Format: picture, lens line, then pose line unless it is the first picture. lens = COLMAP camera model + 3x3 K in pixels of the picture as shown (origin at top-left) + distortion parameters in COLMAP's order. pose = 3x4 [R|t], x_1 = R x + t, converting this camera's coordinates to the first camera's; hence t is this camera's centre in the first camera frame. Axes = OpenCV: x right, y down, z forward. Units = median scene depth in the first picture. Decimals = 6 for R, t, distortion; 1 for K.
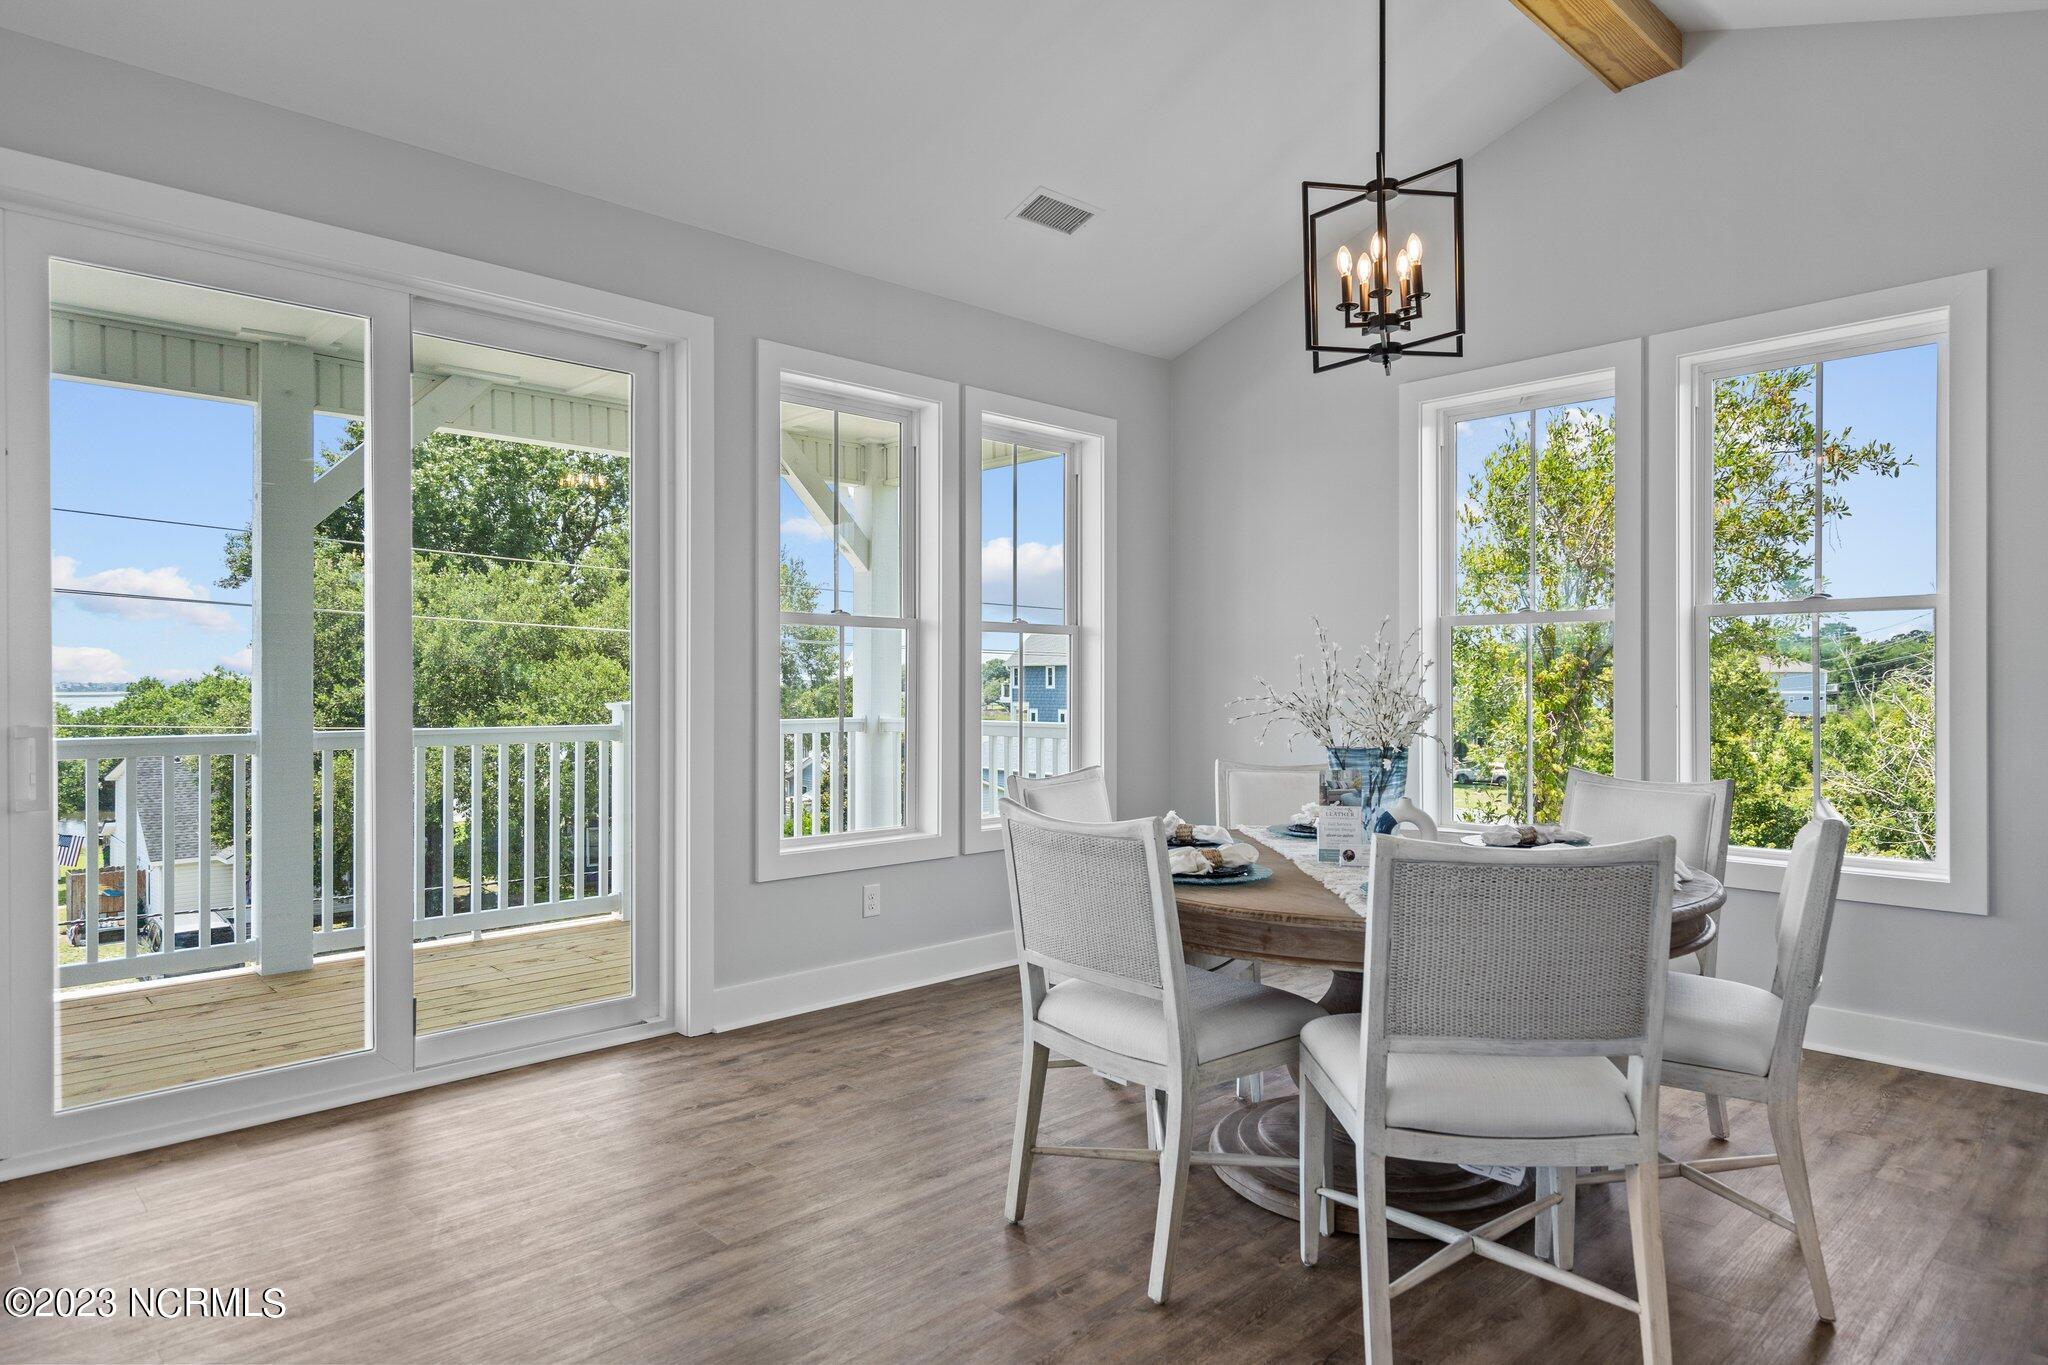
lens RADIAL K [[1206.3, 0, 1024.0], [0, 1206.3, 682.5], [0, 0, 1]] dist [0.002784, 0.000242]
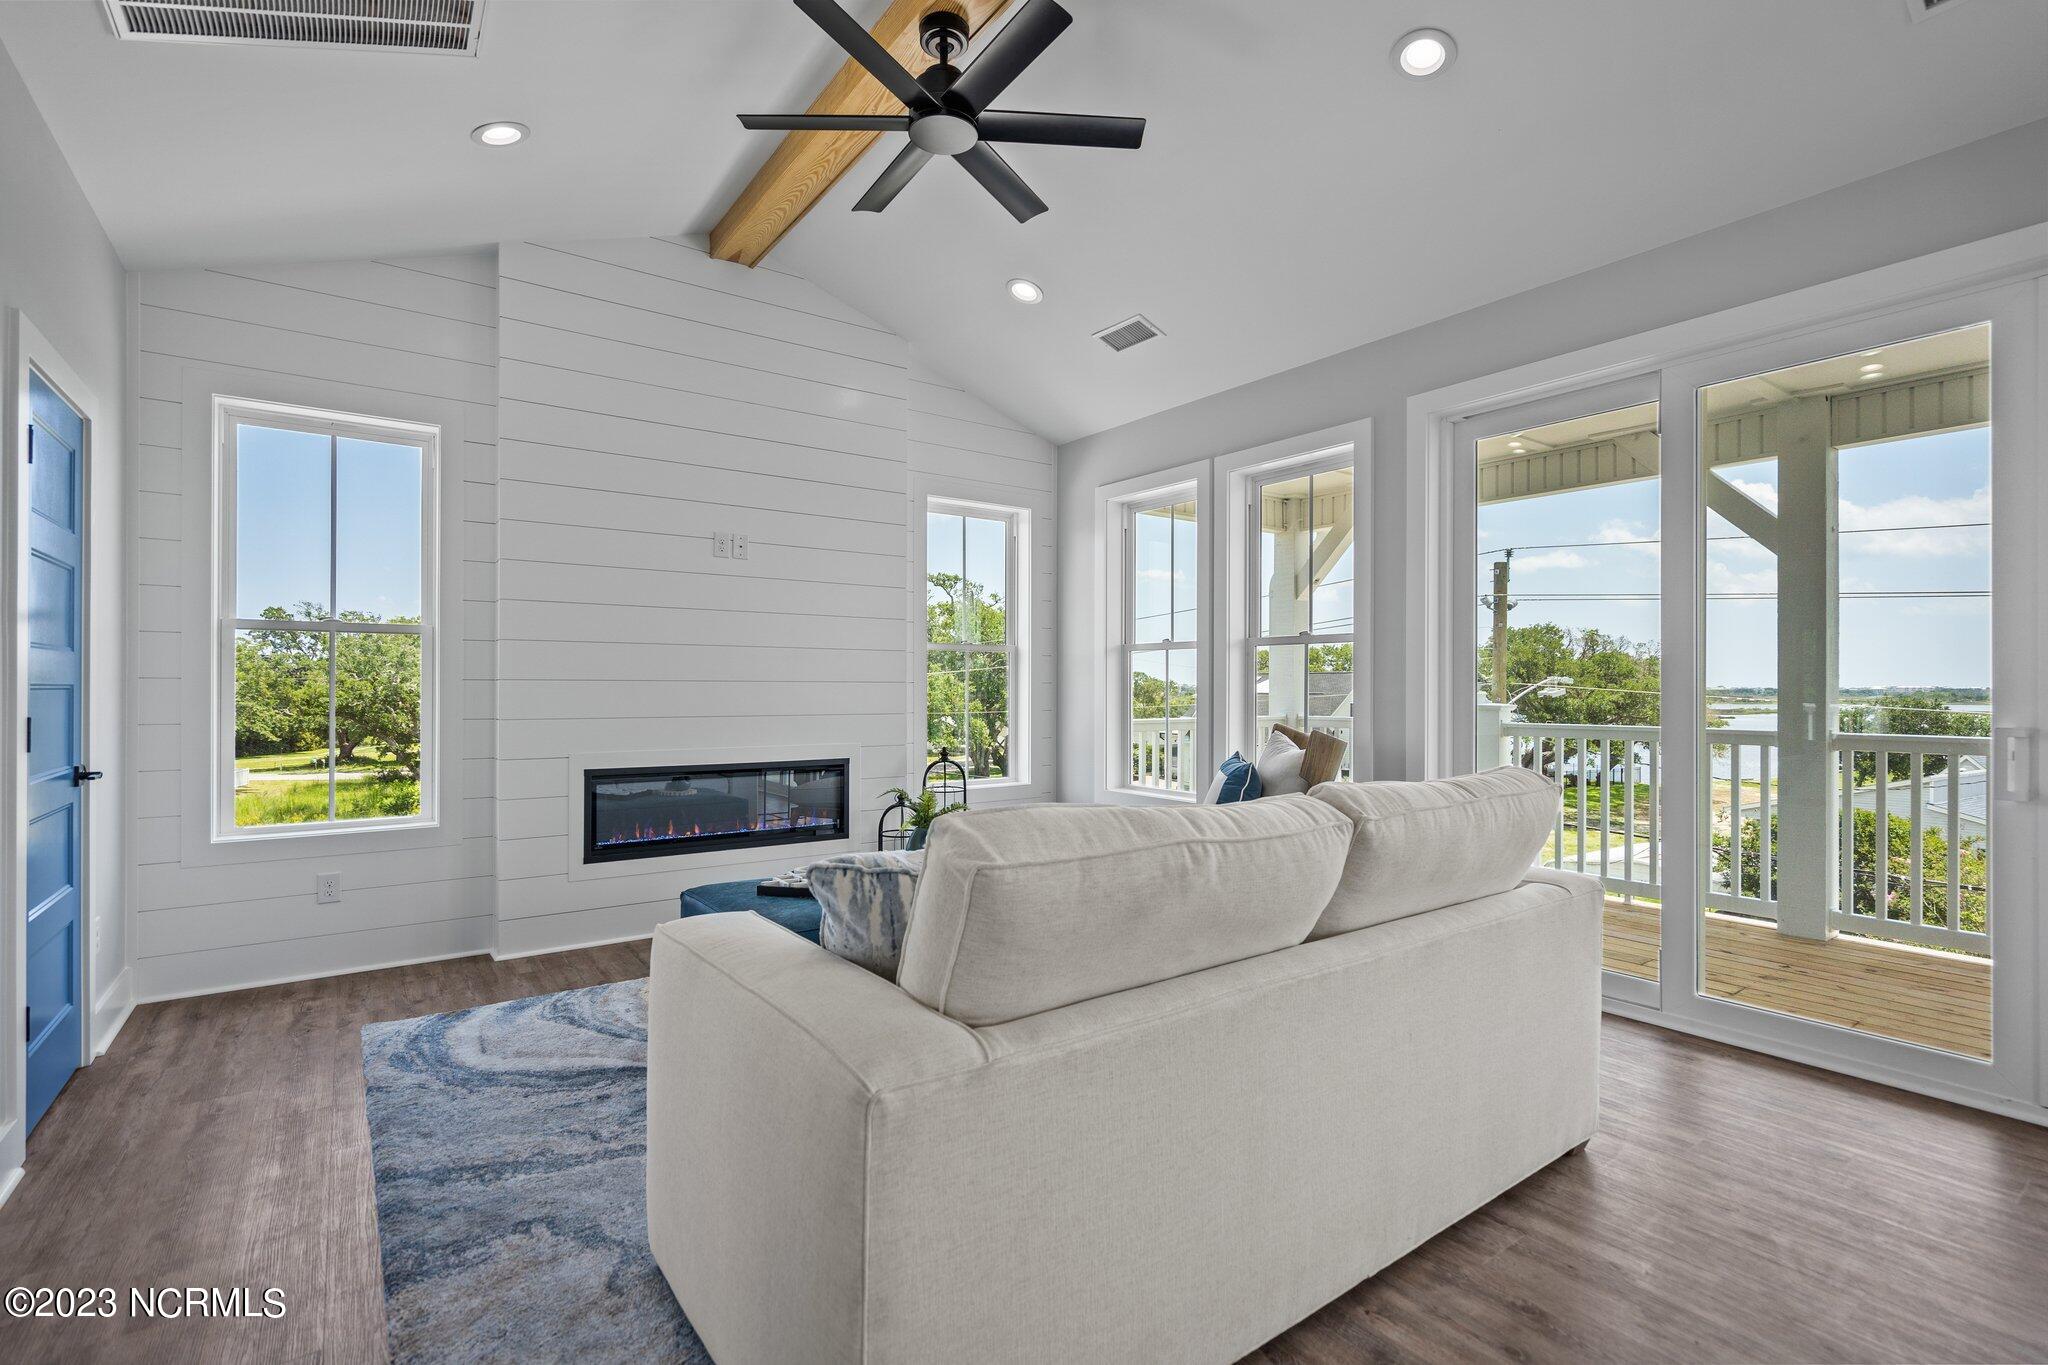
lens RADIAL K [[934.4, 0, 1015.2], [0, 934.4, 686.8], [0, 0, 1]] dist [0.000603, 0.000876]
pose [[-0.146692, 0.002643, -0.989179, 0.148200], [-0.004378, 0.999985, 0.003321, -0.000654], [0.989173, 0.004818, -0.146678, 0.143115]]
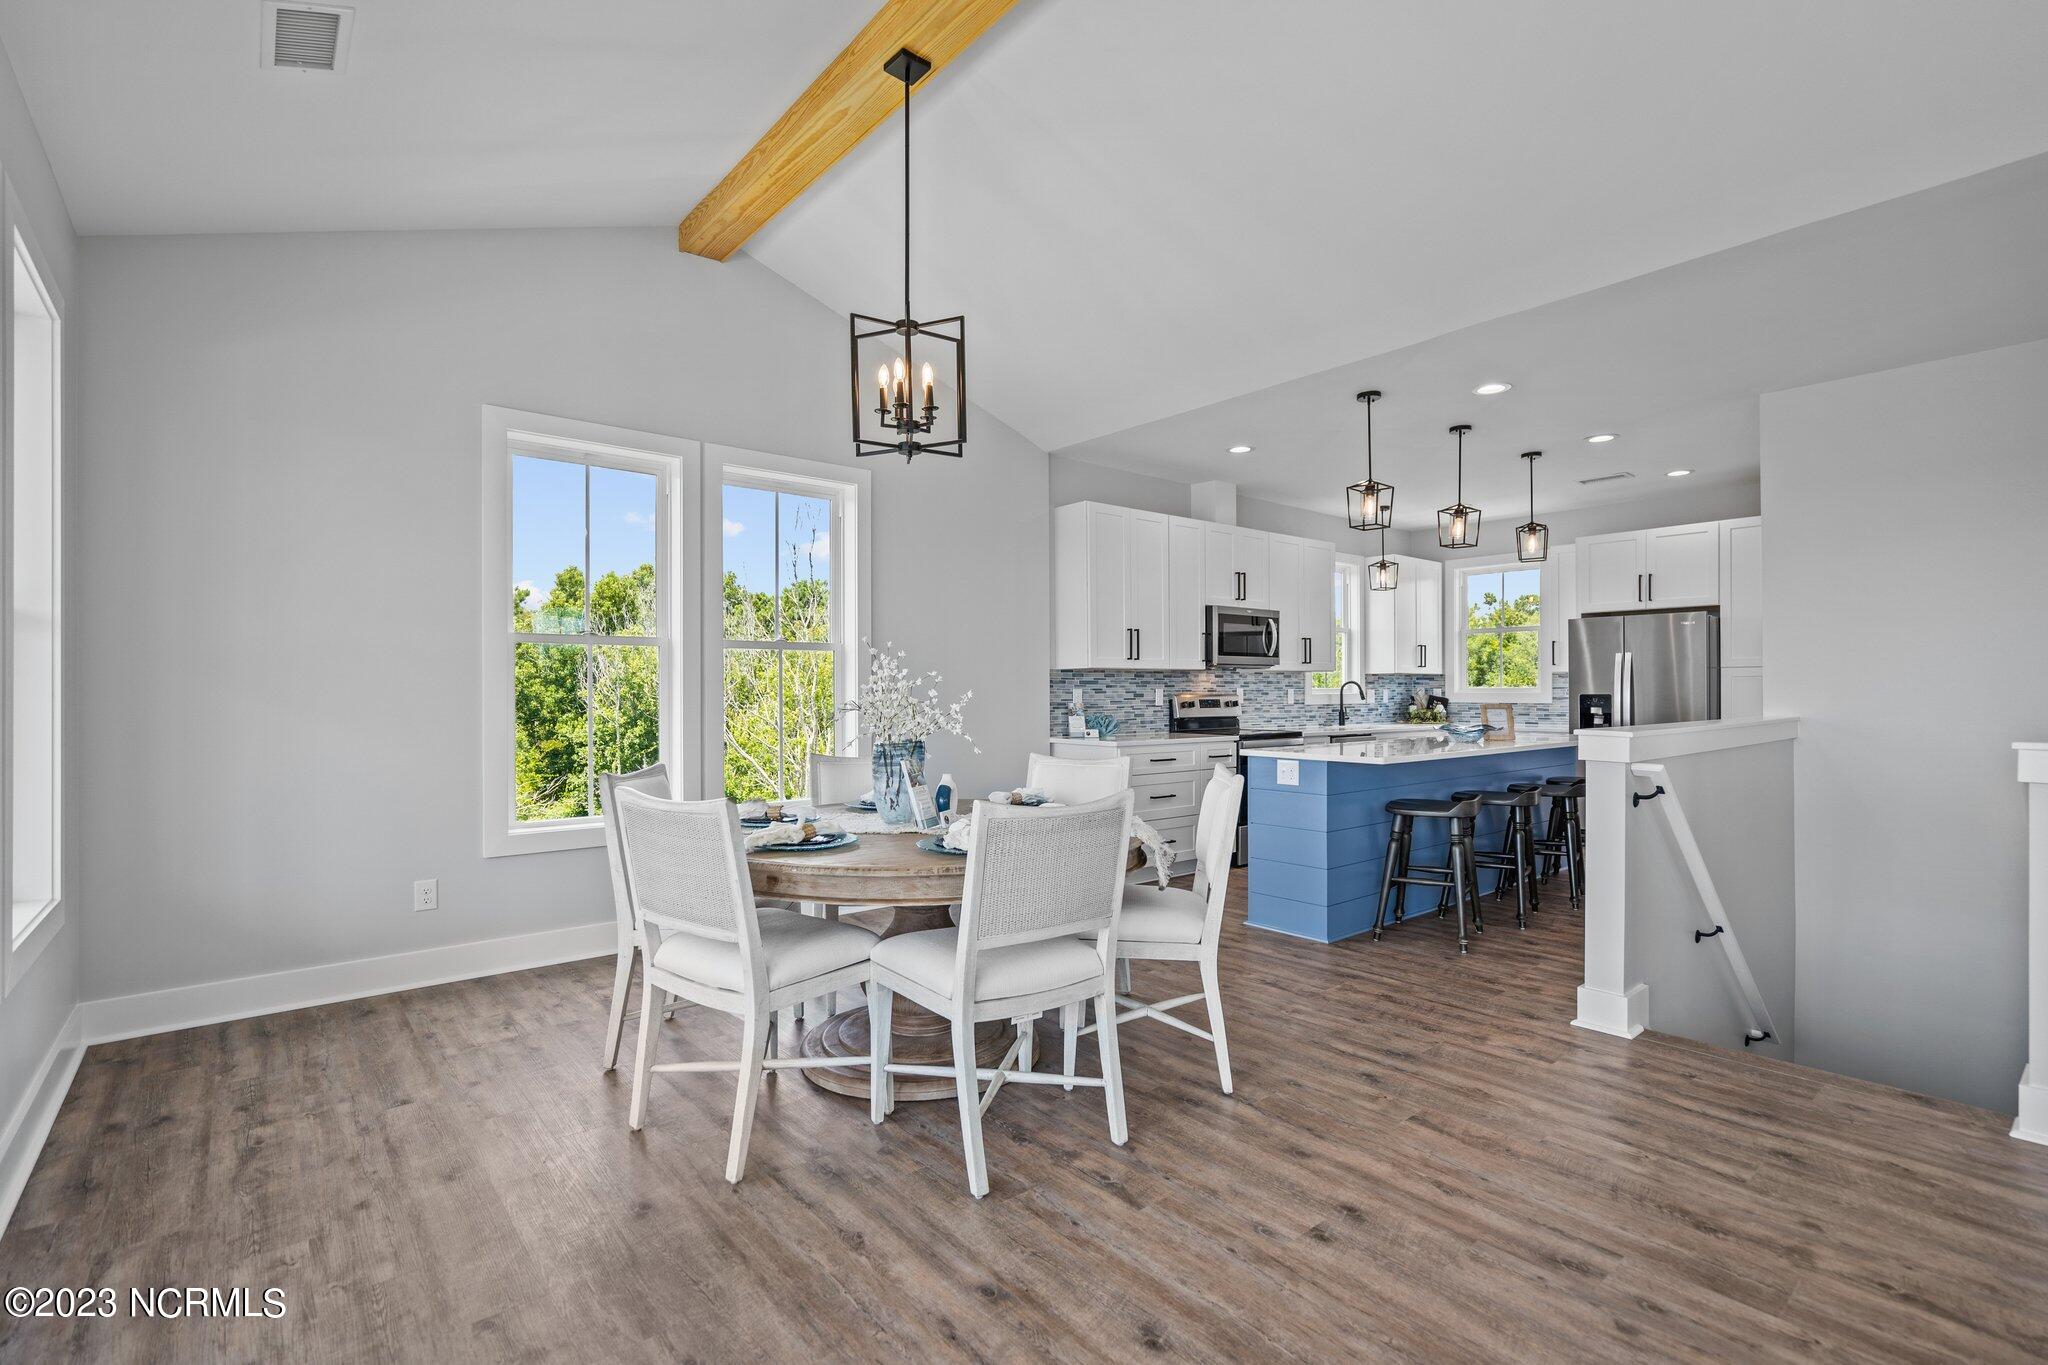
lens RADIAL K [[936.2, 0, 1020.9], [0, 936.2, 689.9], [0, 0, 1]] dist [-0.000677, -0.000344]
pose [[0.073278, 0.006190, 0.997292, -0.738679], [0.006341, 0.999958, -0.006673, 0.003192], [-0.997291, 0.006813, 0.073236, 0.794506]]
